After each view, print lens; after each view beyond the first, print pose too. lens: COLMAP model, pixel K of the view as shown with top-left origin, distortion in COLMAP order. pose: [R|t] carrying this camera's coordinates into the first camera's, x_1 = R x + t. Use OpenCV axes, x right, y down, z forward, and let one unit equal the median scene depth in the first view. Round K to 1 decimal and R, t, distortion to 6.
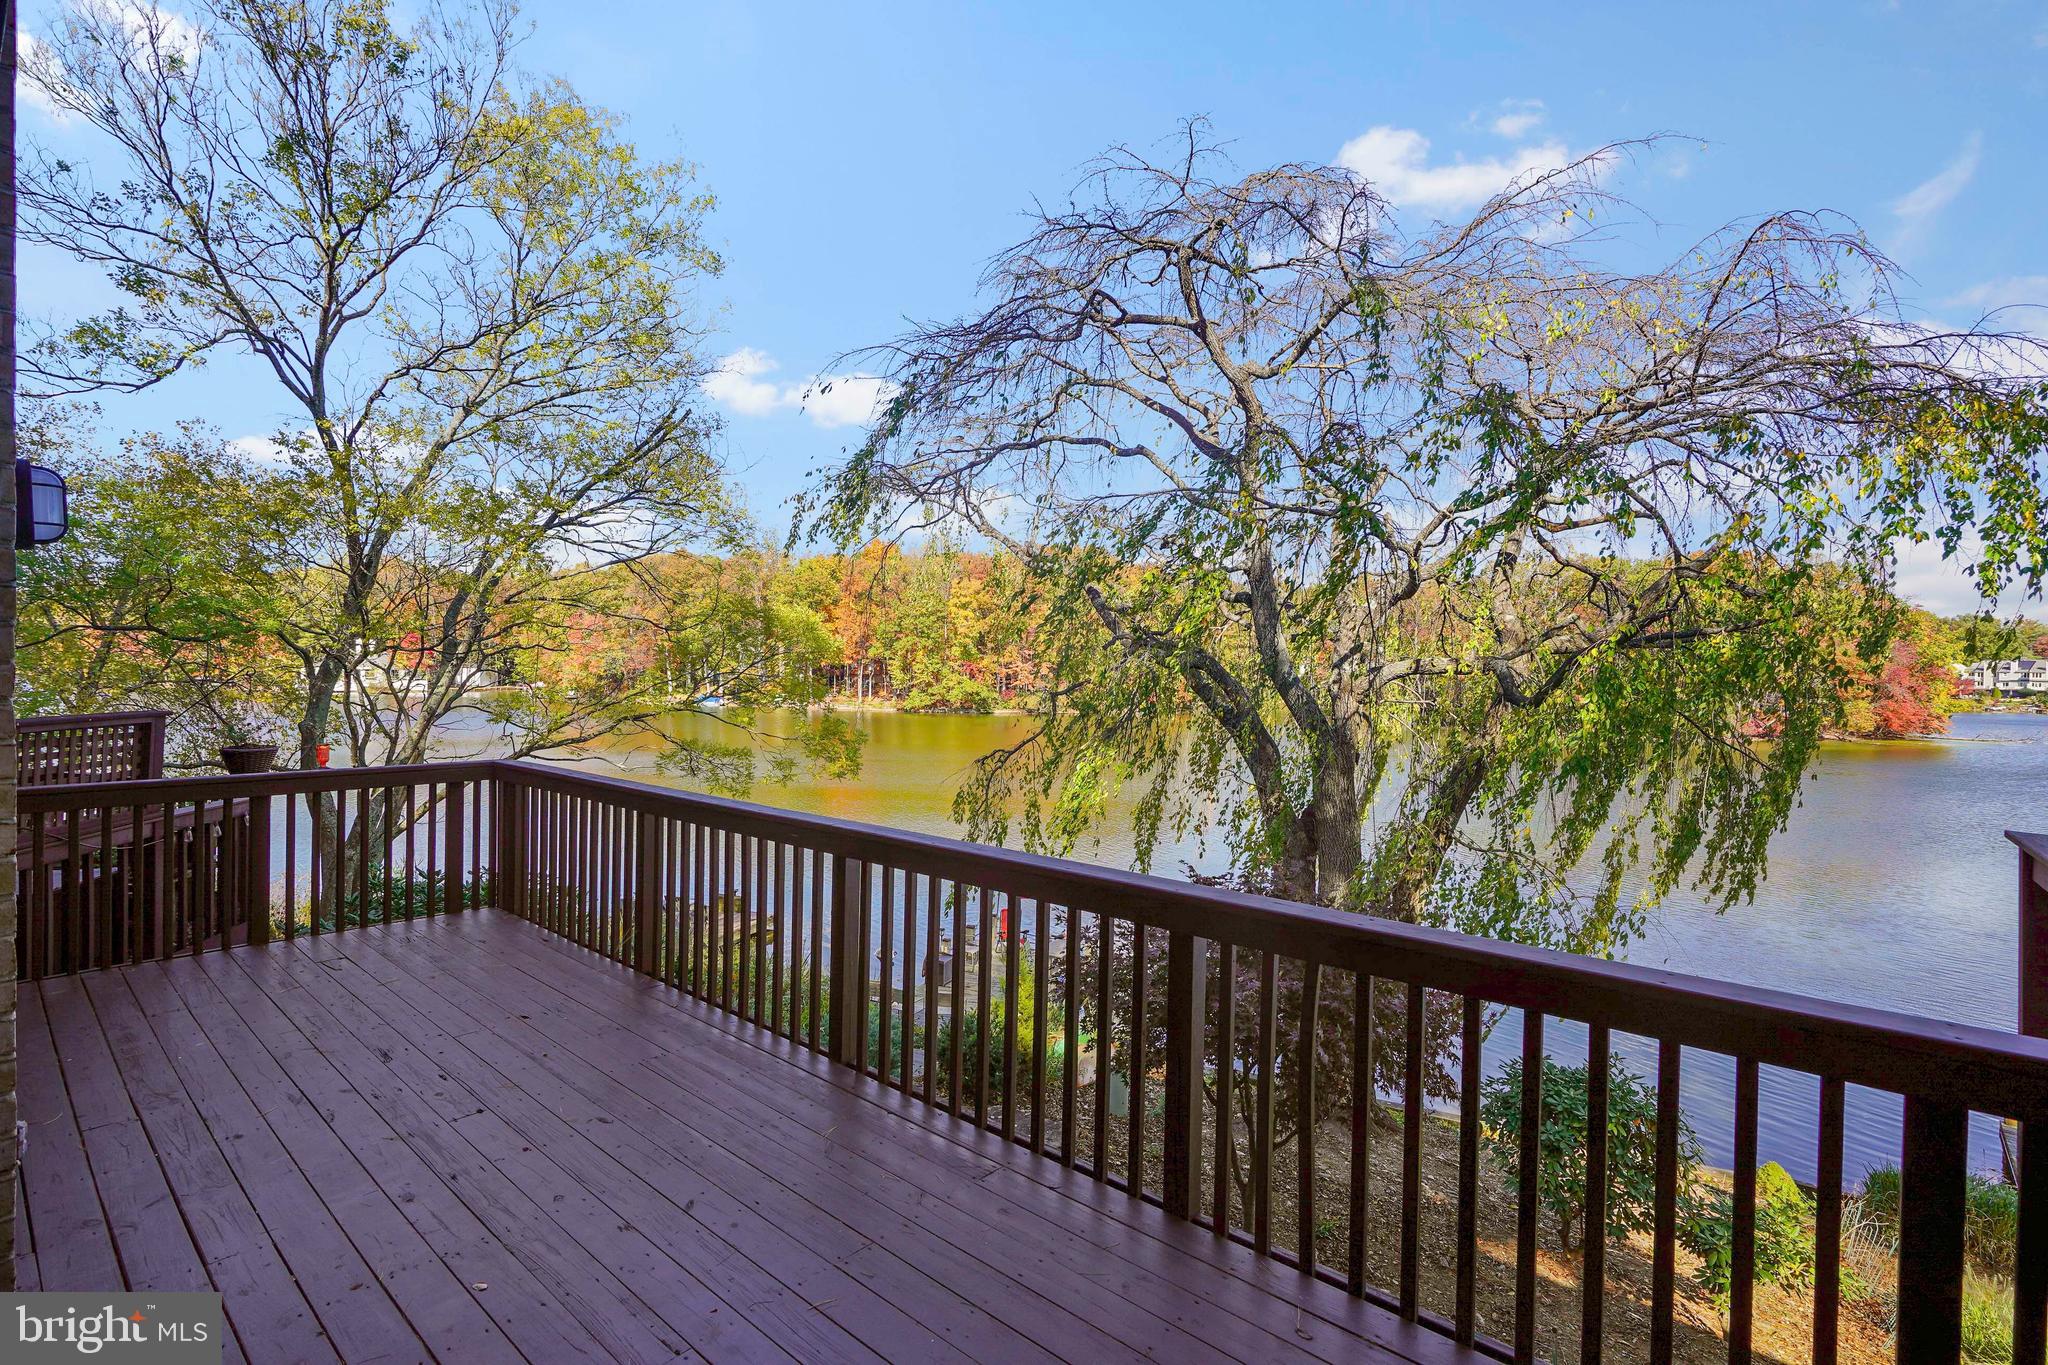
lens RADIAL K [[939.7, 0, 1012.7], [0, 939.7, 685.3], [0, 0, 1]] dist [-0.000520, 0.000840]
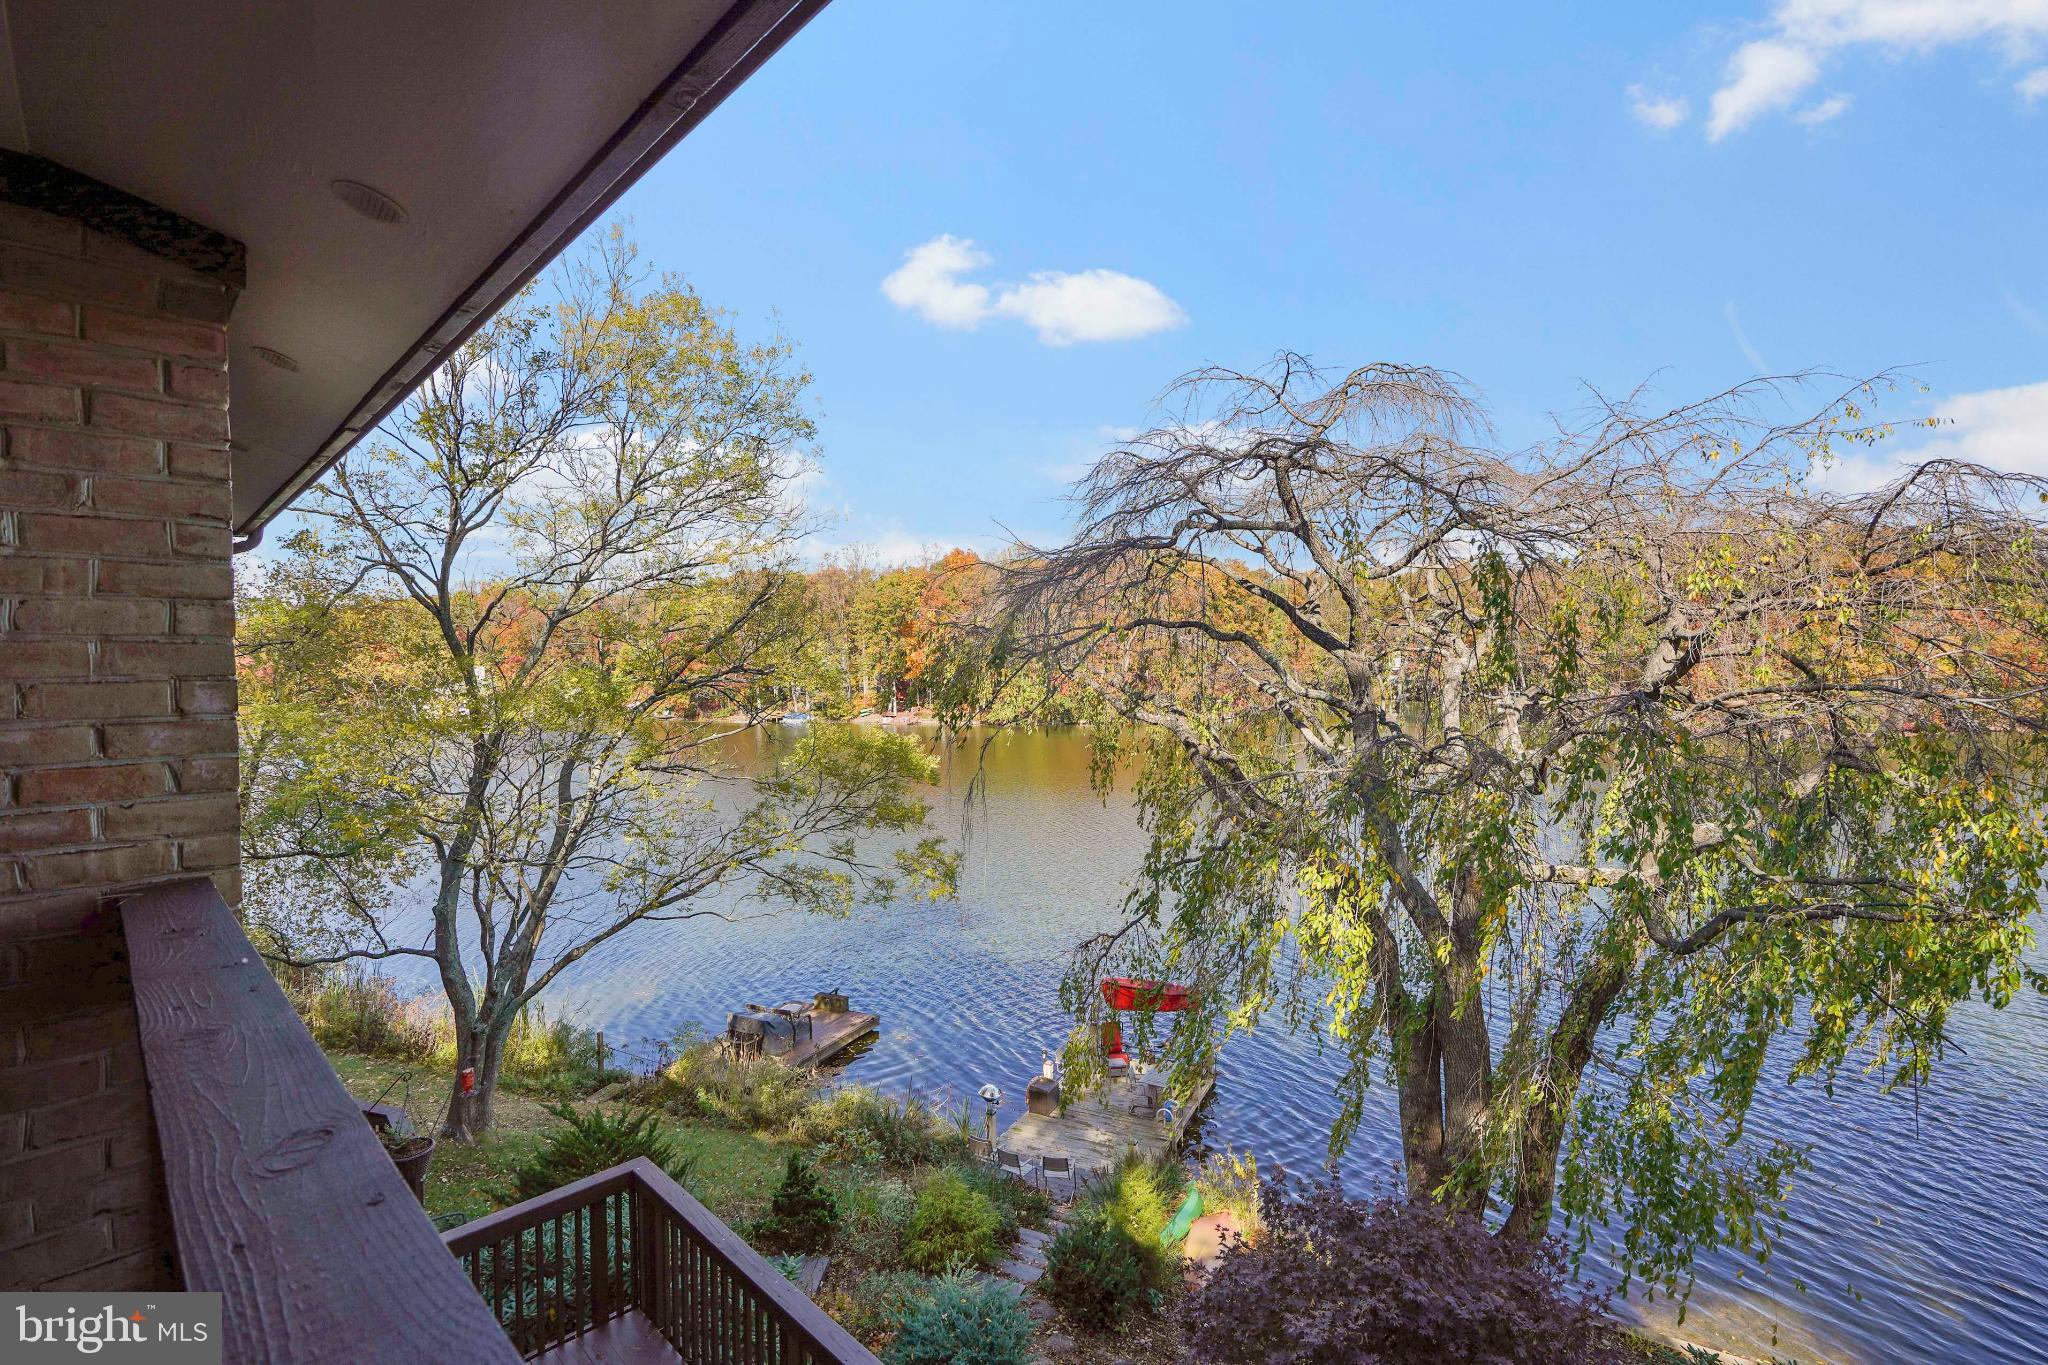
lens RADIAL K [[939.7, 0, 1017.0], [0, 939.7, 677.7], [0, 0, 1]] dist [-0.000520, 0.000840]
pose [[0.996251, -0.028658, -0.081625, -0.016929], [0.027458, 0.999498, -0.015784, -0.194714], [0.082036, 0.013483, 0.996538, 0.005232]]
